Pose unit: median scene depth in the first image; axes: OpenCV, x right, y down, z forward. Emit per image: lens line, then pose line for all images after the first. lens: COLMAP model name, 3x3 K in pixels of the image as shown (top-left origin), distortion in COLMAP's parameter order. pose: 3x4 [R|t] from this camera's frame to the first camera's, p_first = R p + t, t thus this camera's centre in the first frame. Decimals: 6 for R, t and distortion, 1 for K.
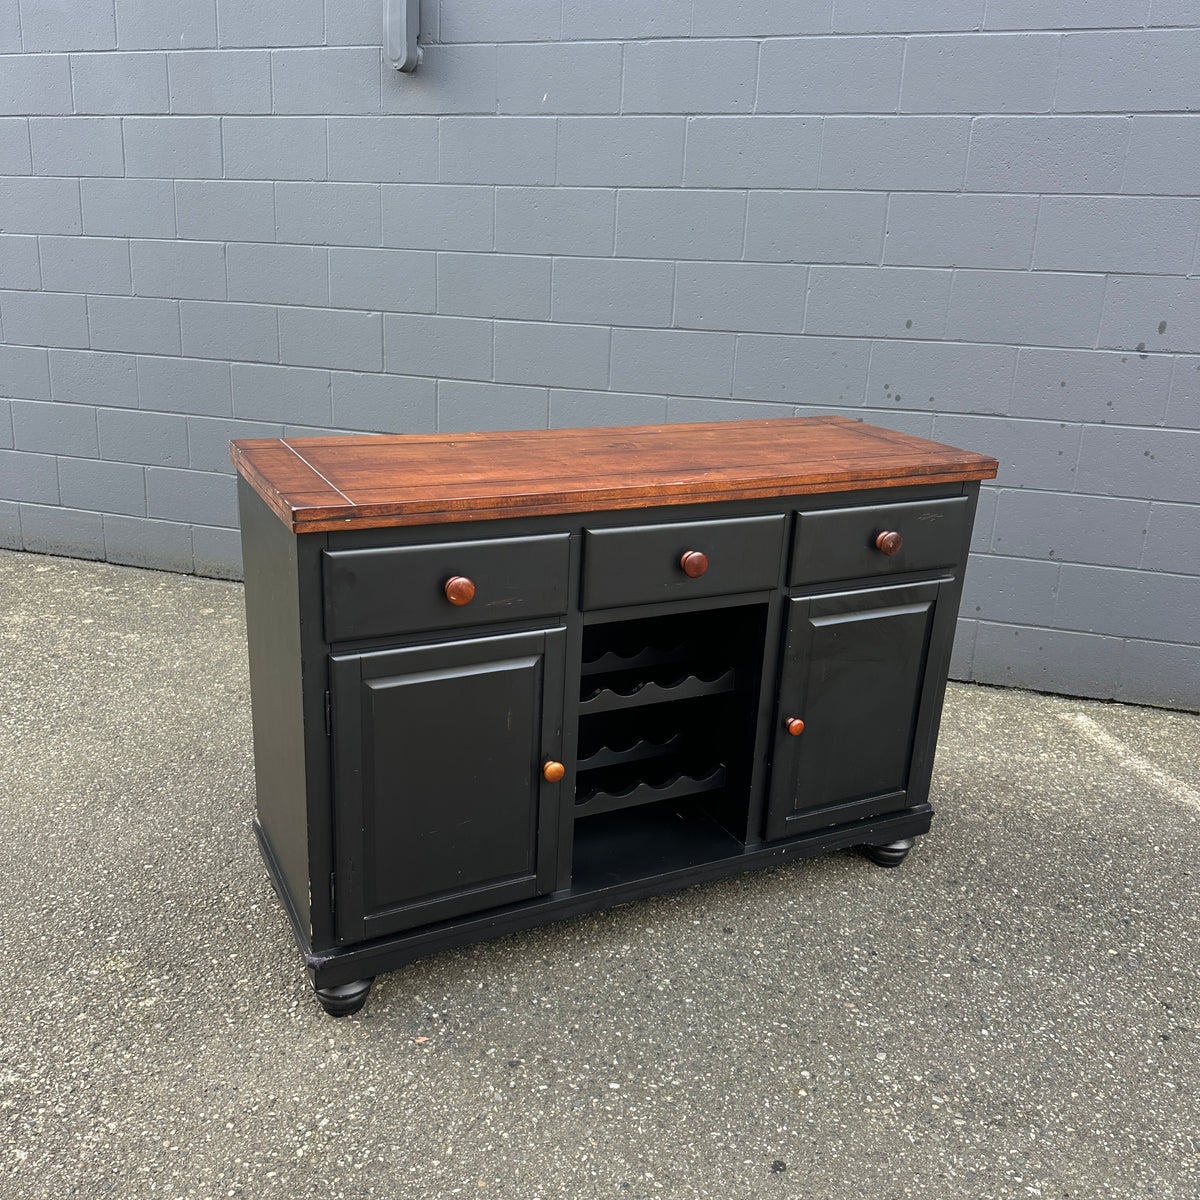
lens RADIAL K [[1145.4, 0, 604.5], [0, 1145.4, 614.3], [0, 0, 1]] dist [-0.000080, 0.000000]
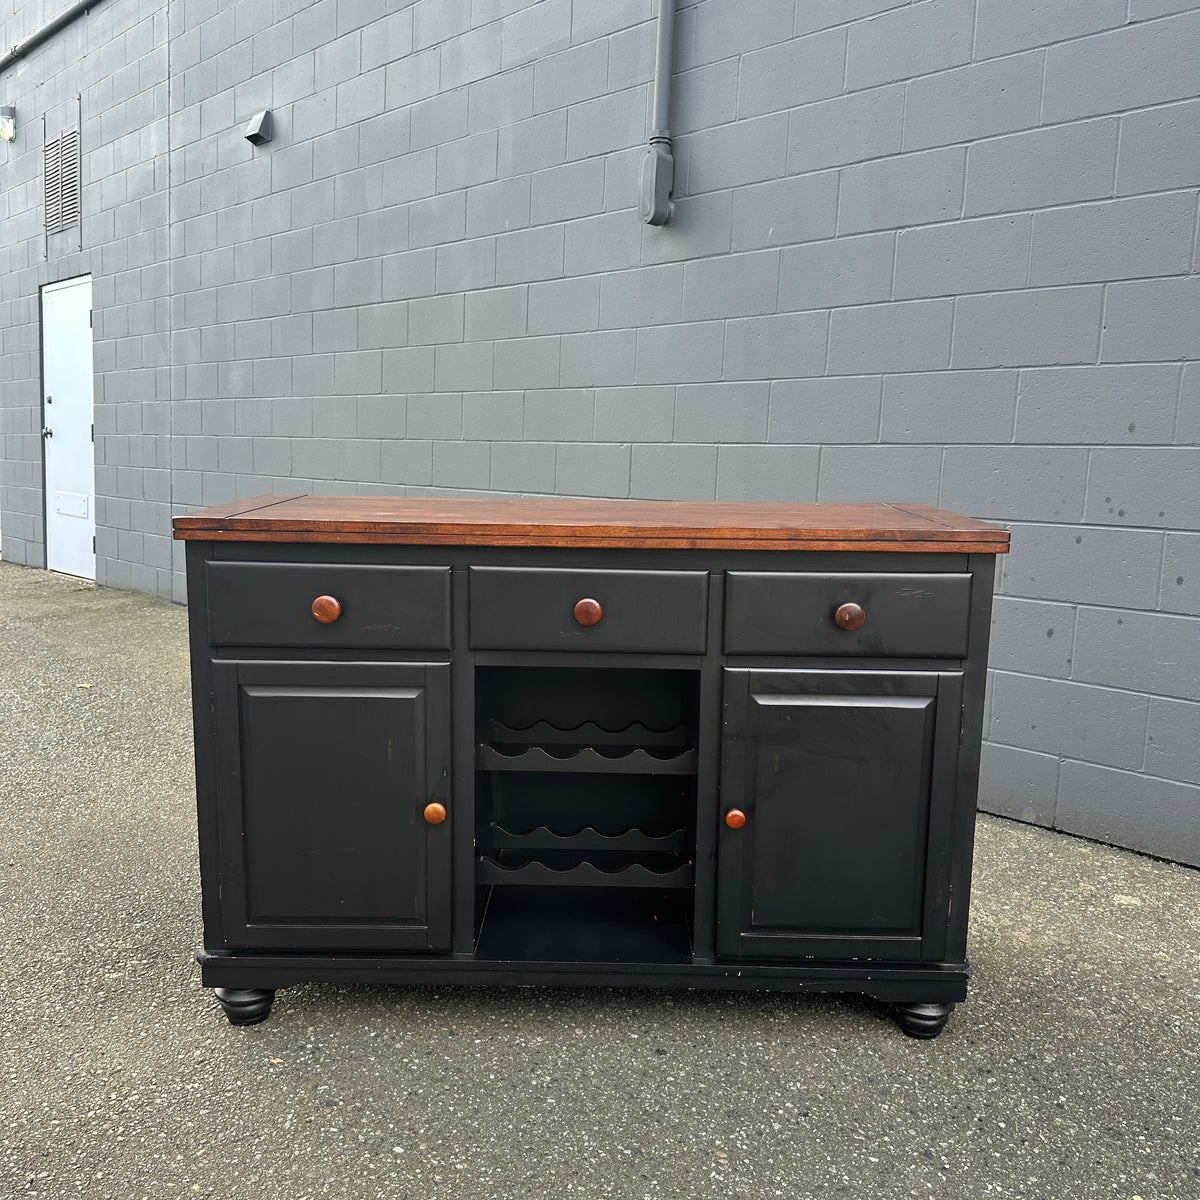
lens RADIAL K [[1145.4, 0, 584.8], [0, 1145.4, 606.5], [0, 0, 1]] dist [-0.000080, 0.000000]
pose [[0.881732, 0.044391, -0.469658, 0.468447], [-0.129133, 0.980250, -0.149783, 0.084790], [0.453733, 0.192717, 0.870050, 0.150642]]
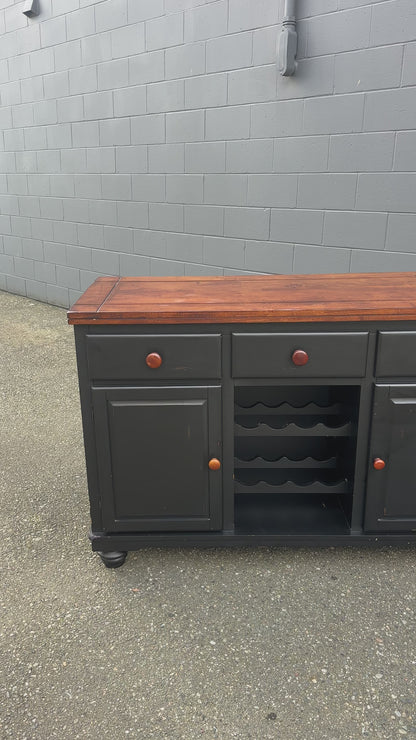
lens RADIAL K [[614.3, 0, 199.5], [0, 614.3, 377.4], [0, 0, 1]] dist [0.033801, -0.073338]
pose [[0.881858, 0.104354, -0.459822, 0.330033], [-0.097324, 0.994487, 0.039044, -0.031812], [0.461362, 0.010321, 0.887152, 0.107746]]
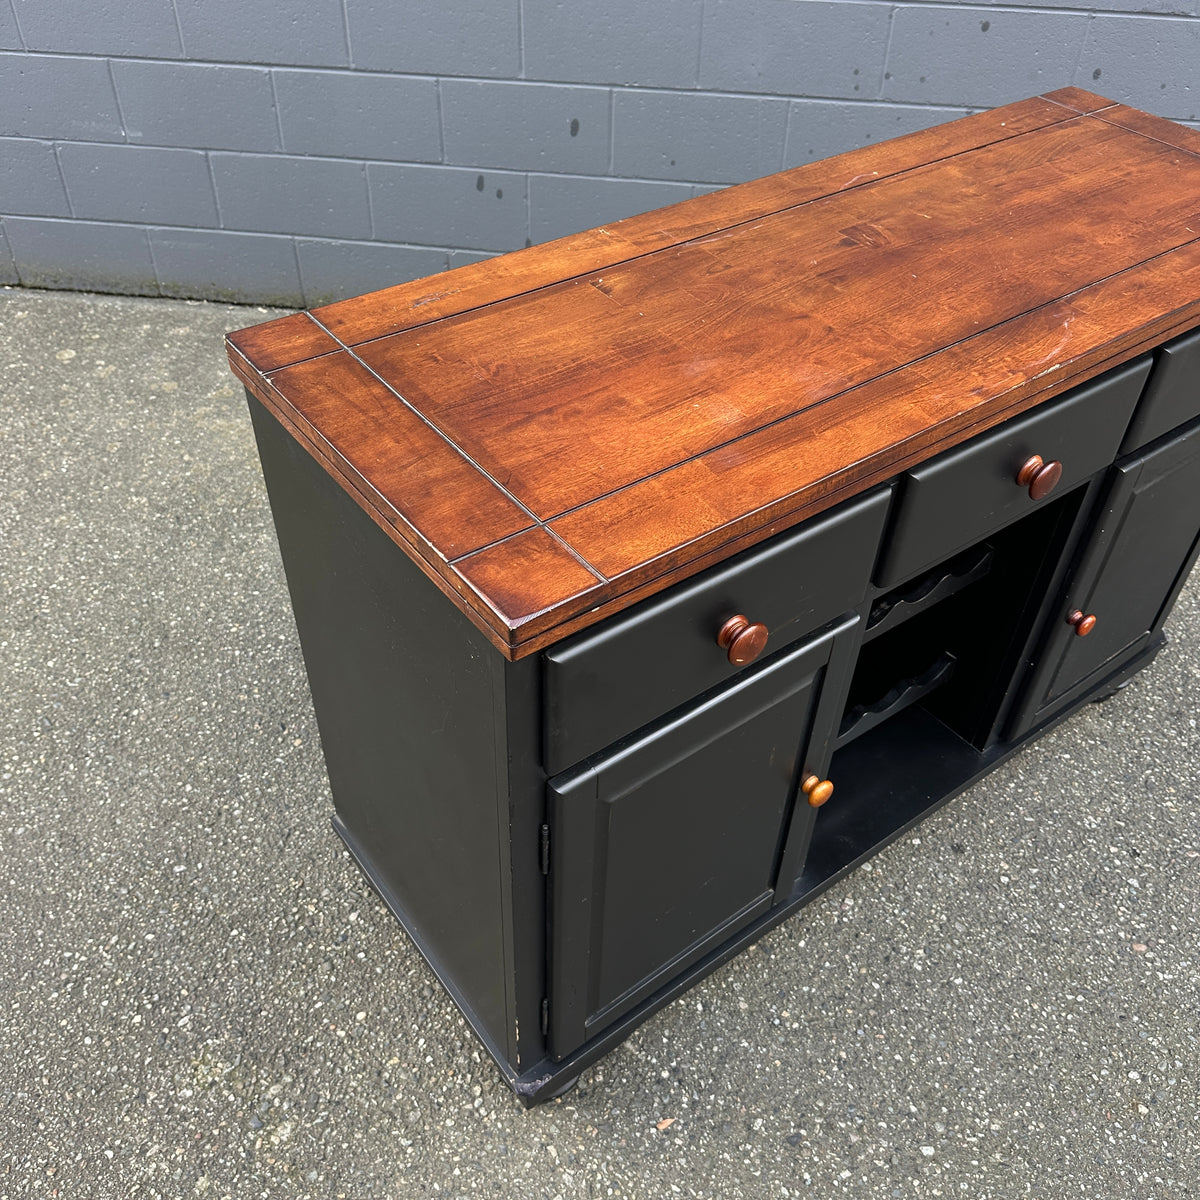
lens RADIAL K [[1145.4, 0, 610.0], [0, 1145.4, 618.5], [0, 0, 1]] dist [-0.000080, 0.000000]
pose [[0.983198, -0.134376, 0.123549, -0.215965], [0.072301, 0.908147, 0.412361, -0.224892], [-0.167613, -0.396500, 0.902604, 0.392531]]
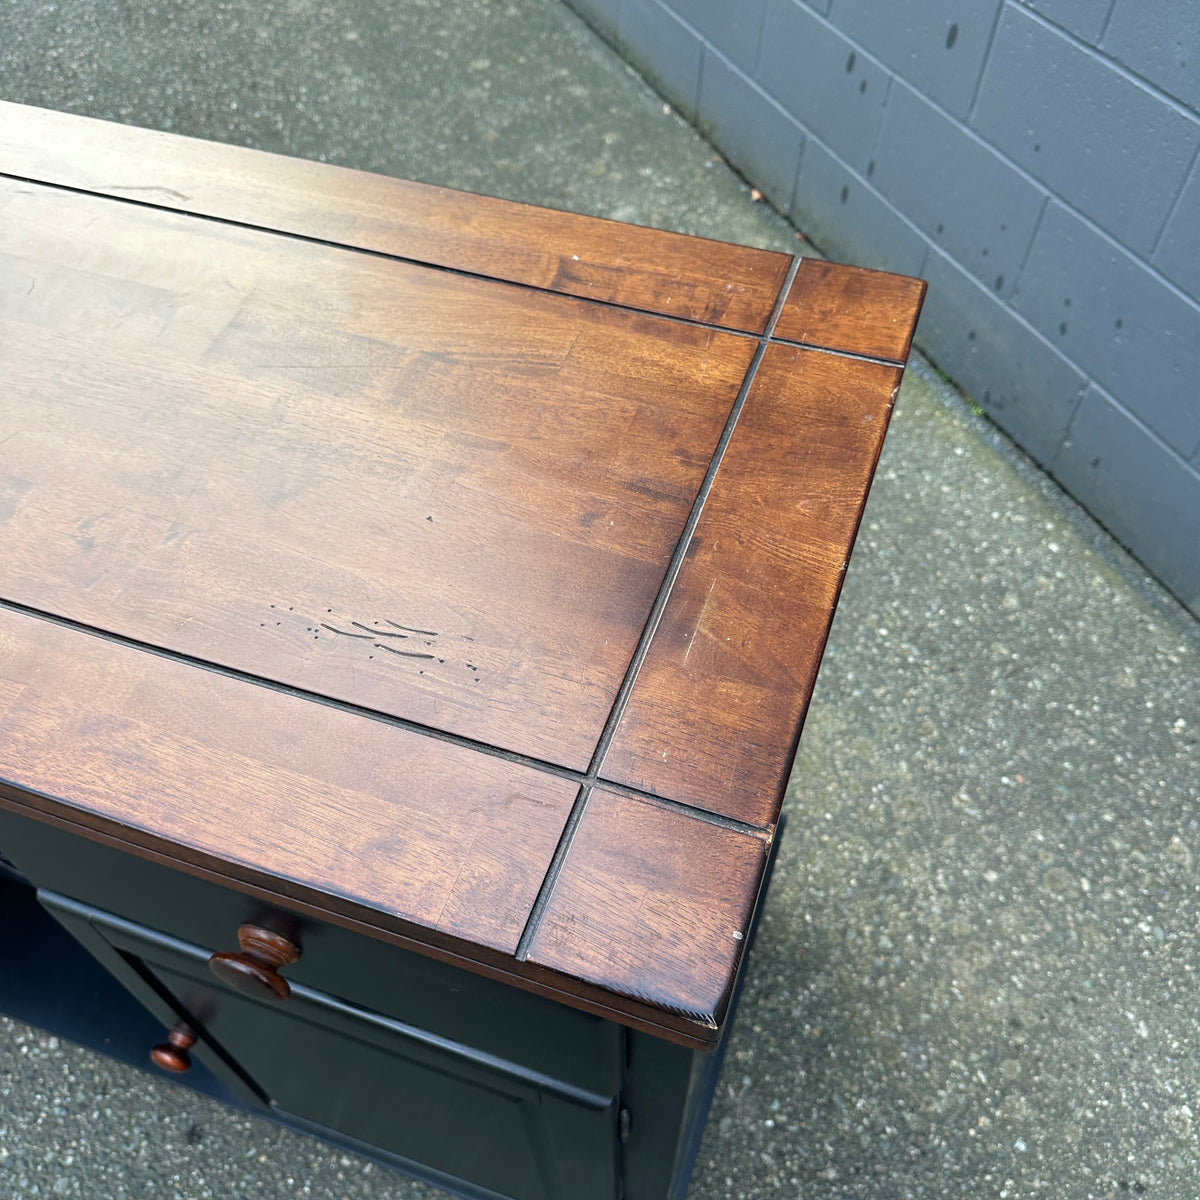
lens RADIAL K [[1145.4, 0, 596.4], [0, 1145.4, 594.0], [0, 0, 1]] dist [-0.000080, 0.000000]
pose [[0.688935, 0.538803, -0.484830, 0.388928], [-0.196004, 0.782460, 0.591048, -0.317927], [0.697818, -0.312166, 0.644672, 0.884658]]
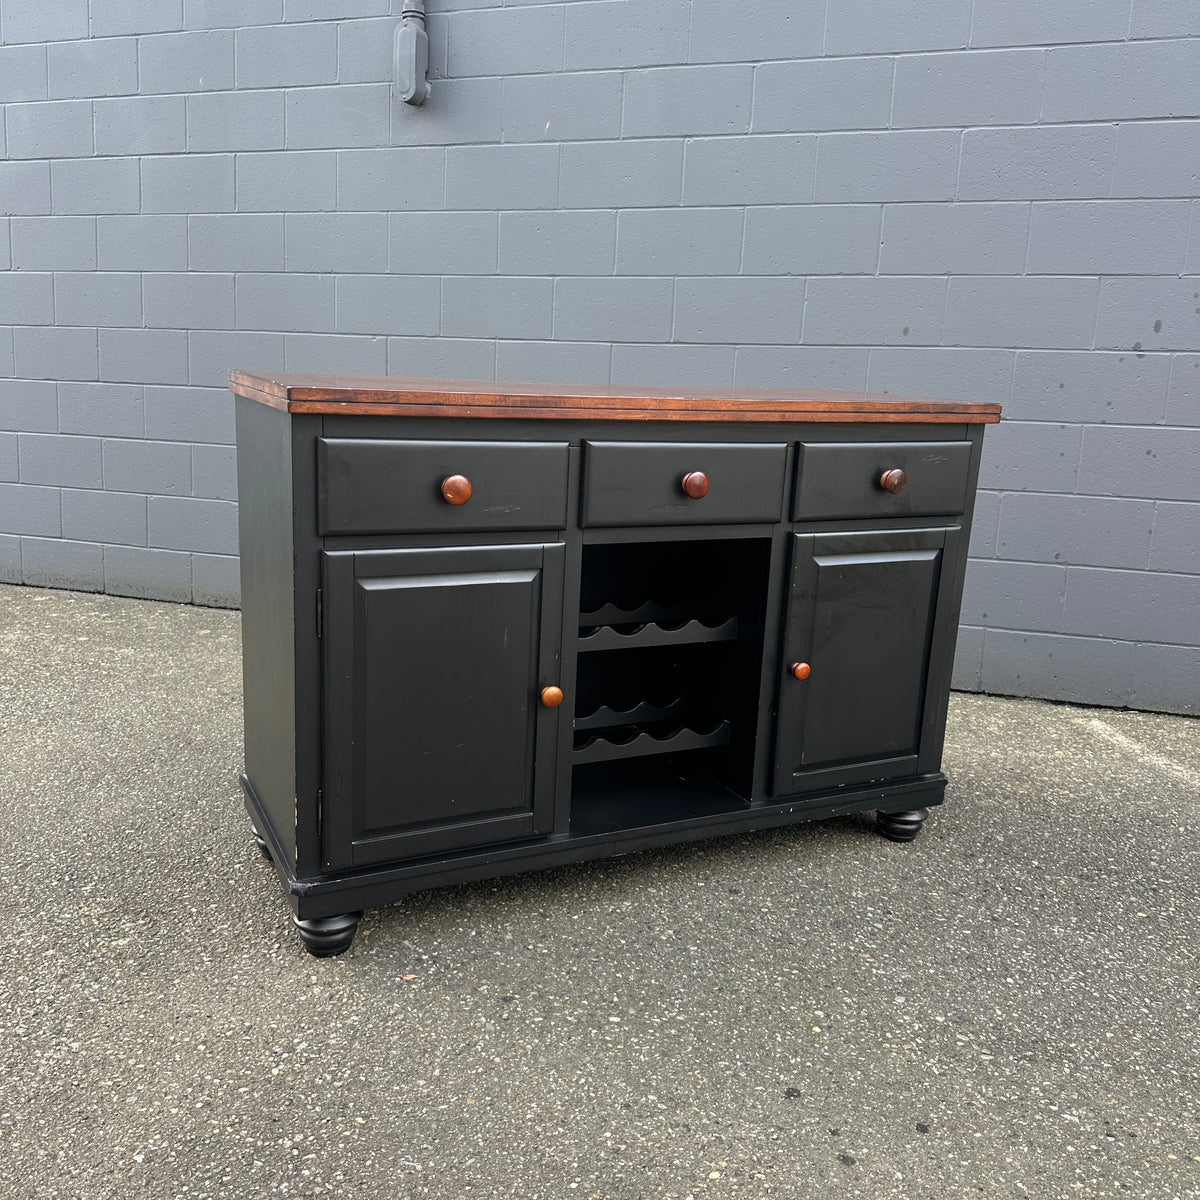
lens RADIAL K [[1145.4, 0, 596.8], [0, 1145.4, 608.0], [0, 0, 1]] dist [-0.000080, 0.000000]
pose [[0.999972, 0.000896, -0.007464, 0.000661], [-0.001716, 0.993866, -0.110581, 0.152719], [0.007319, 0.110591, 0.993839, 0.029722]]
